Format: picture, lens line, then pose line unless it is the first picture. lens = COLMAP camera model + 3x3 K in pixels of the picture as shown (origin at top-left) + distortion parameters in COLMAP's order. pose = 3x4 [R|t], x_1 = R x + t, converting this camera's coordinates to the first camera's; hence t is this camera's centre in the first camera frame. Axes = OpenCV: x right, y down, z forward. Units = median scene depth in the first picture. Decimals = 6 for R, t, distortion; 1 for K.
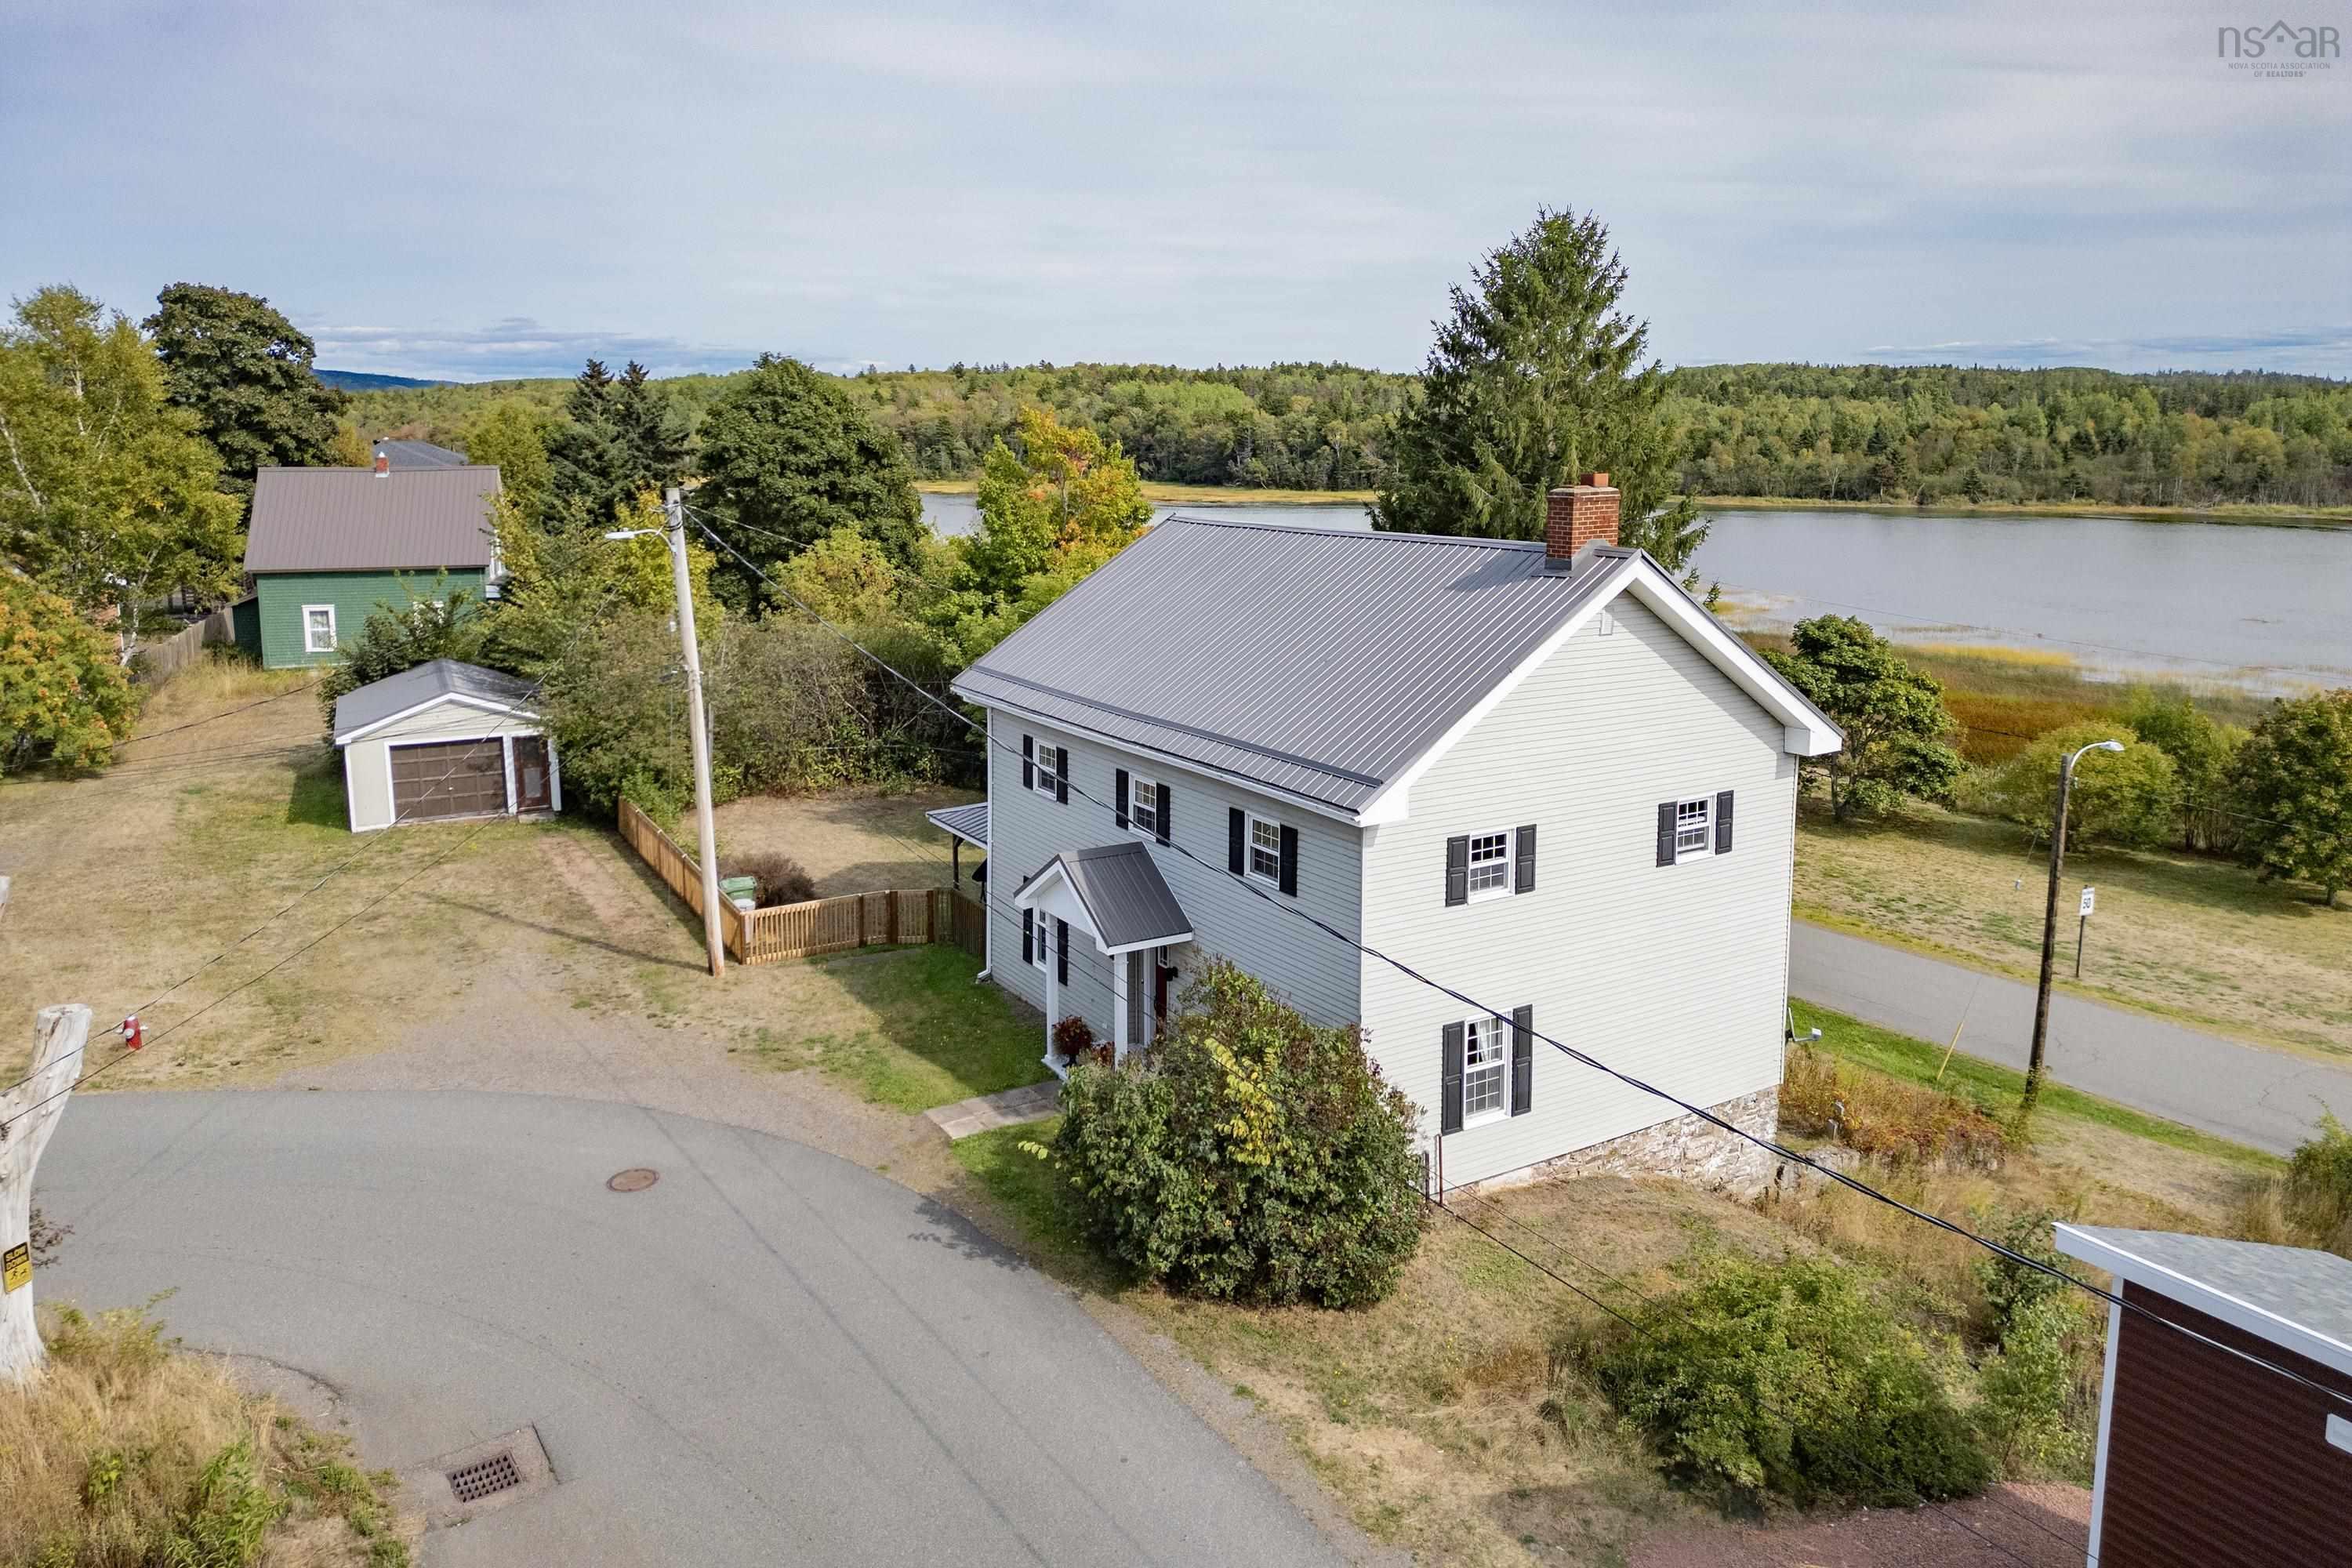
lens RADIAL K [[1639.0, 0, 1164.2], [0, 1639.0, 689.7], [0, 0, 1]] dist [0.078584, -0.079369]
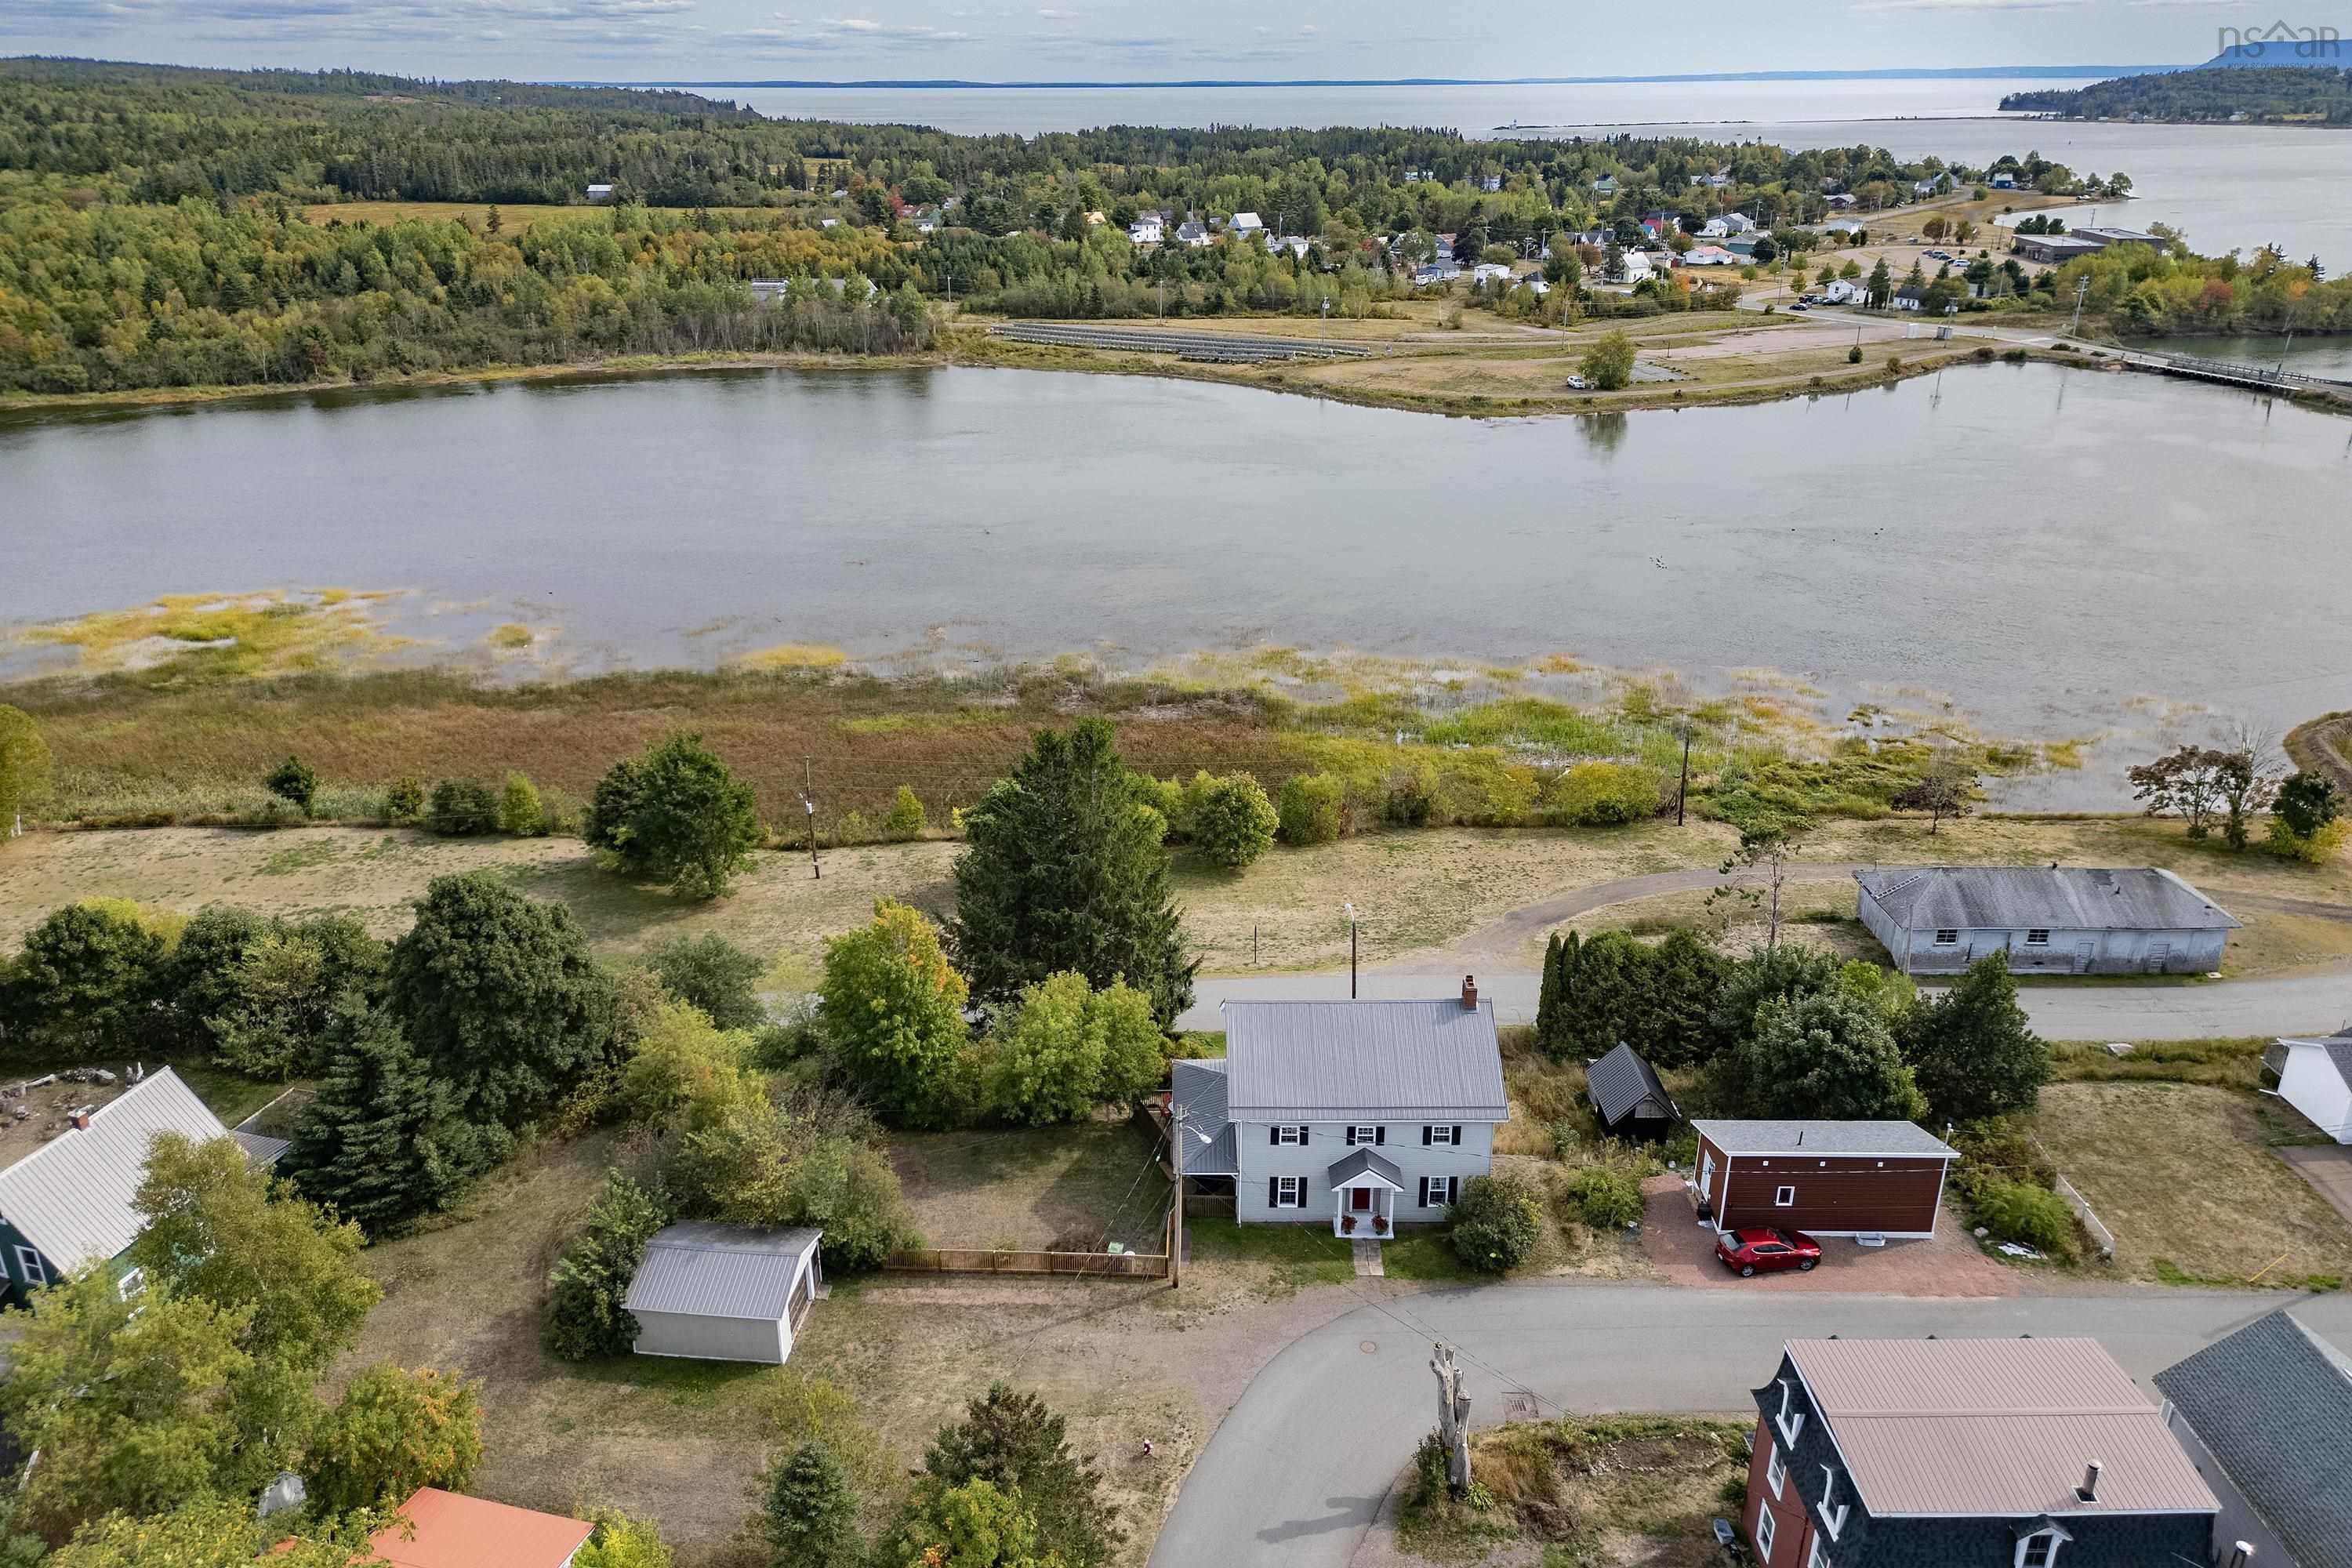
lens RADIAL K [[1643.9, 0, 1170.2], [0, 1643.9, 733.0], [0, 0, 1]] dist [0.082163, -0.086658]
pose [[0.532127, -0.303612, 0.790355, -1.292407], [0.143295, 0.952321, 0.269354, -0.812658], [-0.834451, -0.030076, 0.550261, -0.141350]]
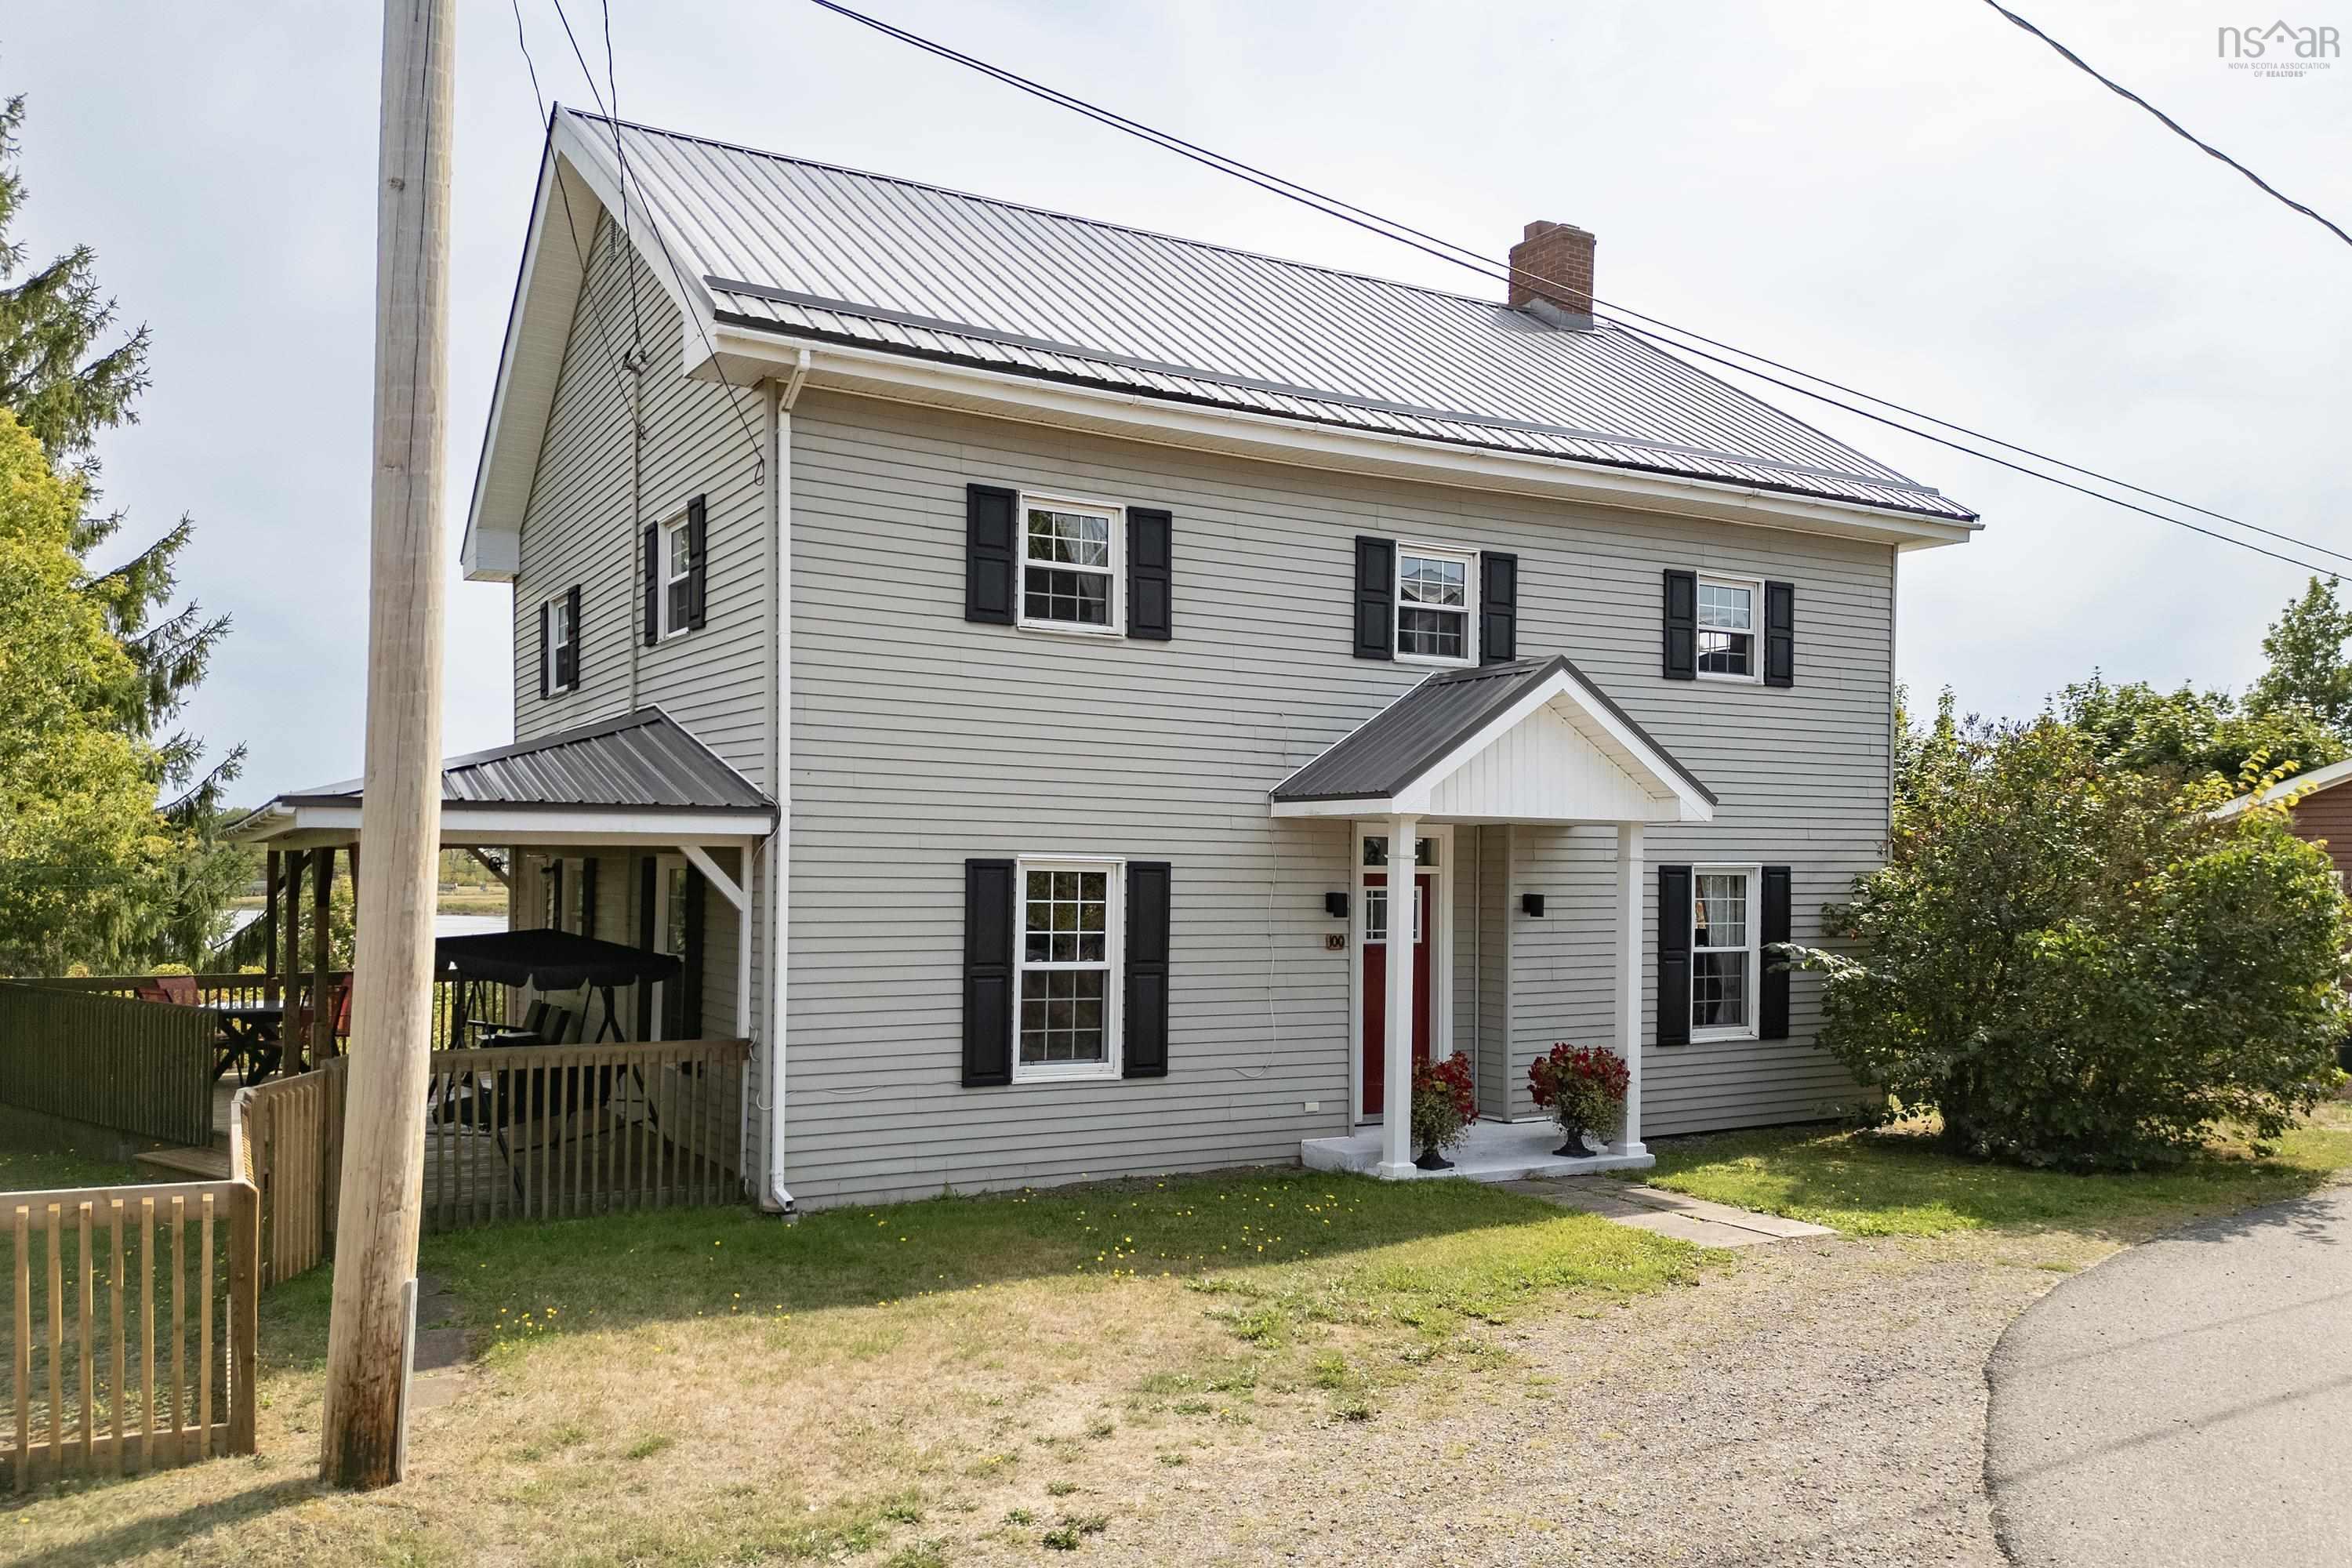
lens RADIAL K [[1727.0, 0, 1180.6], [0, 1727.0, 862.6], [0, 0, 1]] dist [-0.001720, -0.093315]
pose [[0.046079, 0.001001, 0.998937, -0.331334], [0.155817, 0.987752, -0.008177, 0.084163], [-0.986711, 0.156028, 0.045358, 0.631602]]
